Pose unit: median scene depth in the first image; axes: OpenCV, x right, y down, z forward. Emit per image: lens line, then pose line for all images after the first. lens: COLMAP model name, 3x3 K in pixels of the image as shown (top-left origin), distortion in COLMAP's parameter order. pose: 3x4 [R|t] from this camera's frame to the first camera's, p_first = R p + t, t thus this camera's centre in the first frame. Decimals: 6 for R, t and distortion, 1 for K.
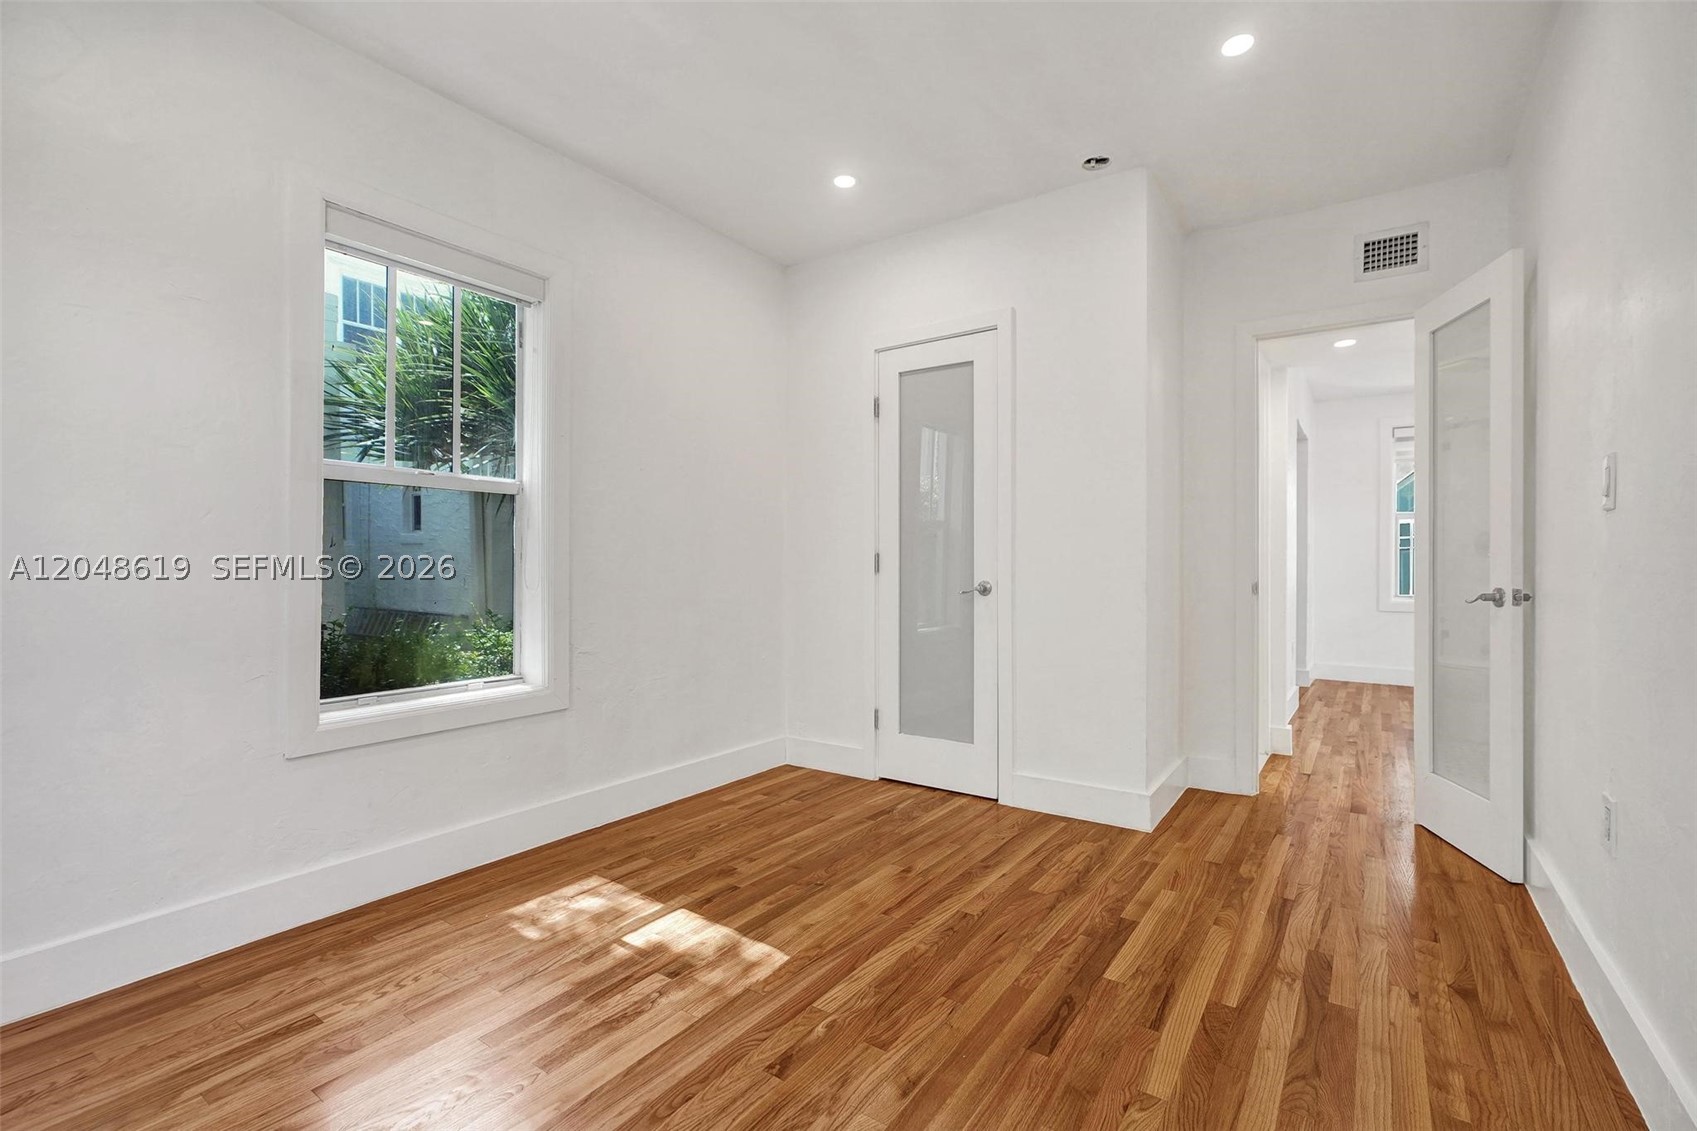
lens RADIAL K [[756.8, 0, 848.5], [0, 756.8, 565.5], [0, 0, 1]] dist [-0.008801, 0.006439]
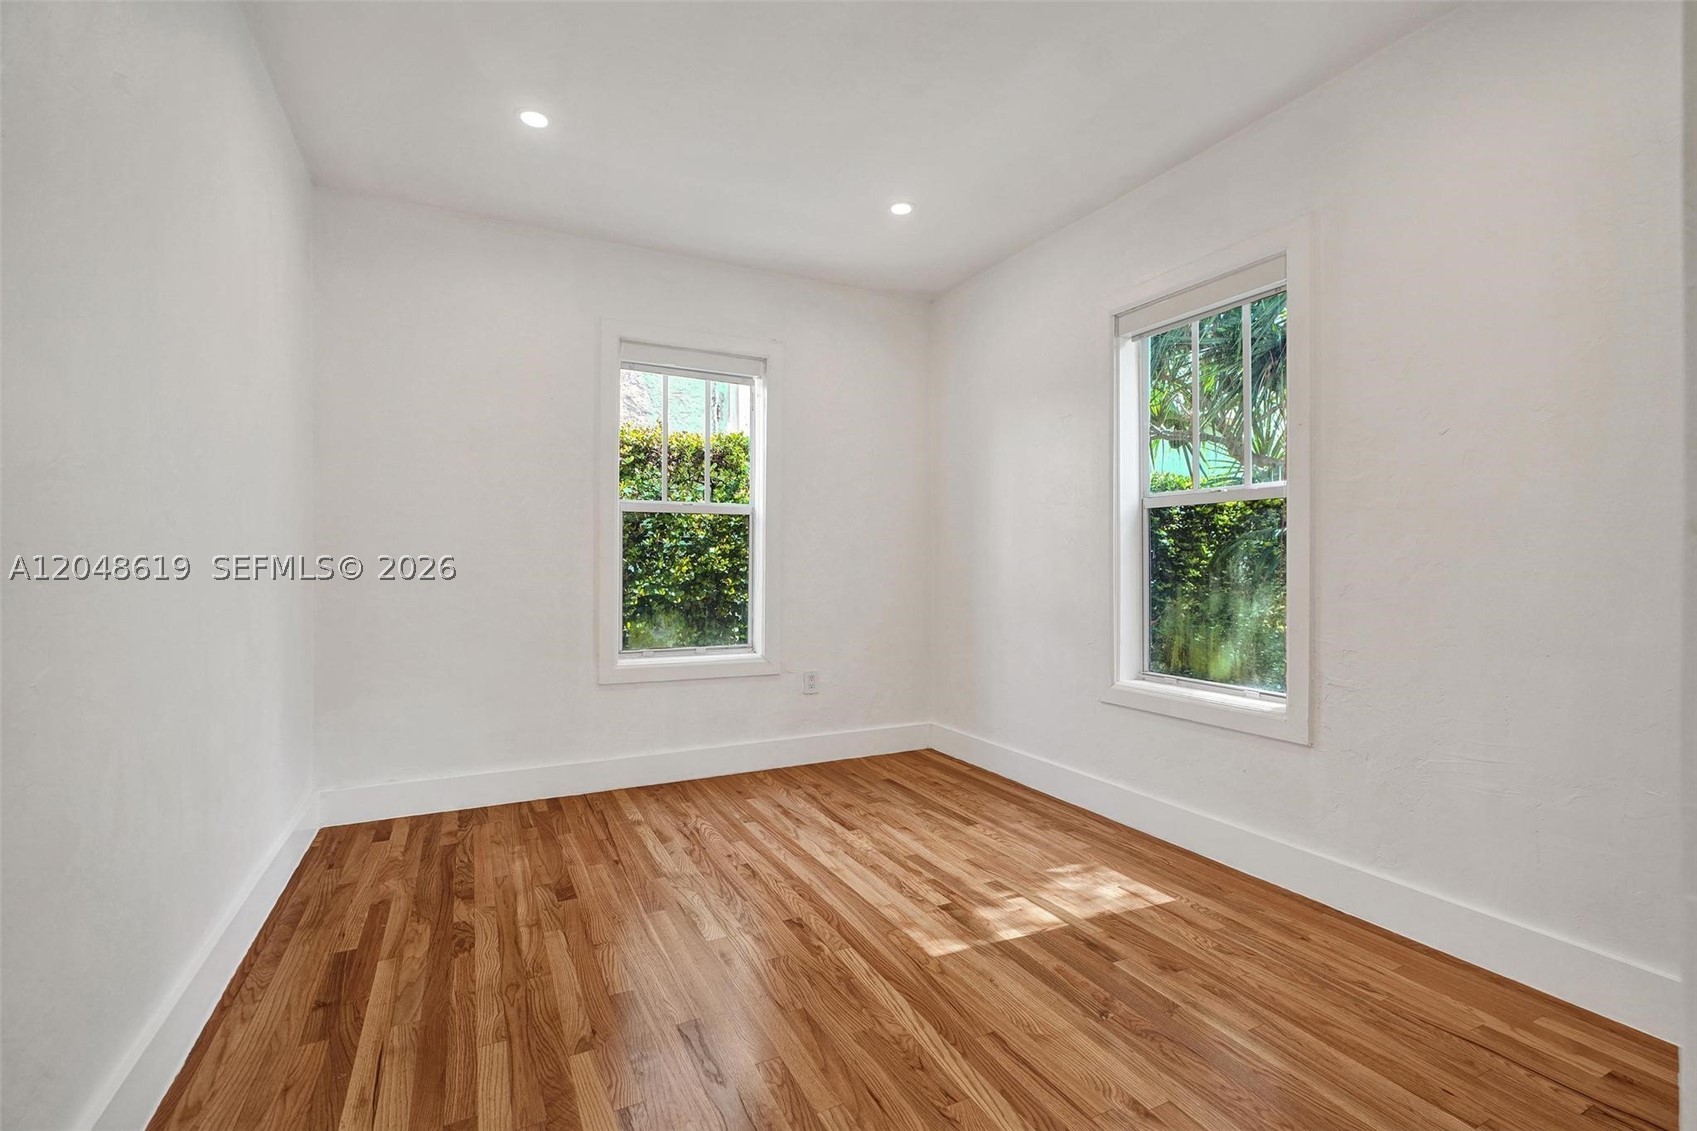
lens RADIAL K [[722.2, 0, 838.9], [0, 722.2, 572.1], [0, 0, 1]] dist [0.002130, -0.000008]
pose [[-0.464720, 0.009423, -0.885407, 0.759306], [0.001265, 0.999949, 0.009978, -0.015954], [0.885457, 0.003517, -0.464709, 1.189310]]
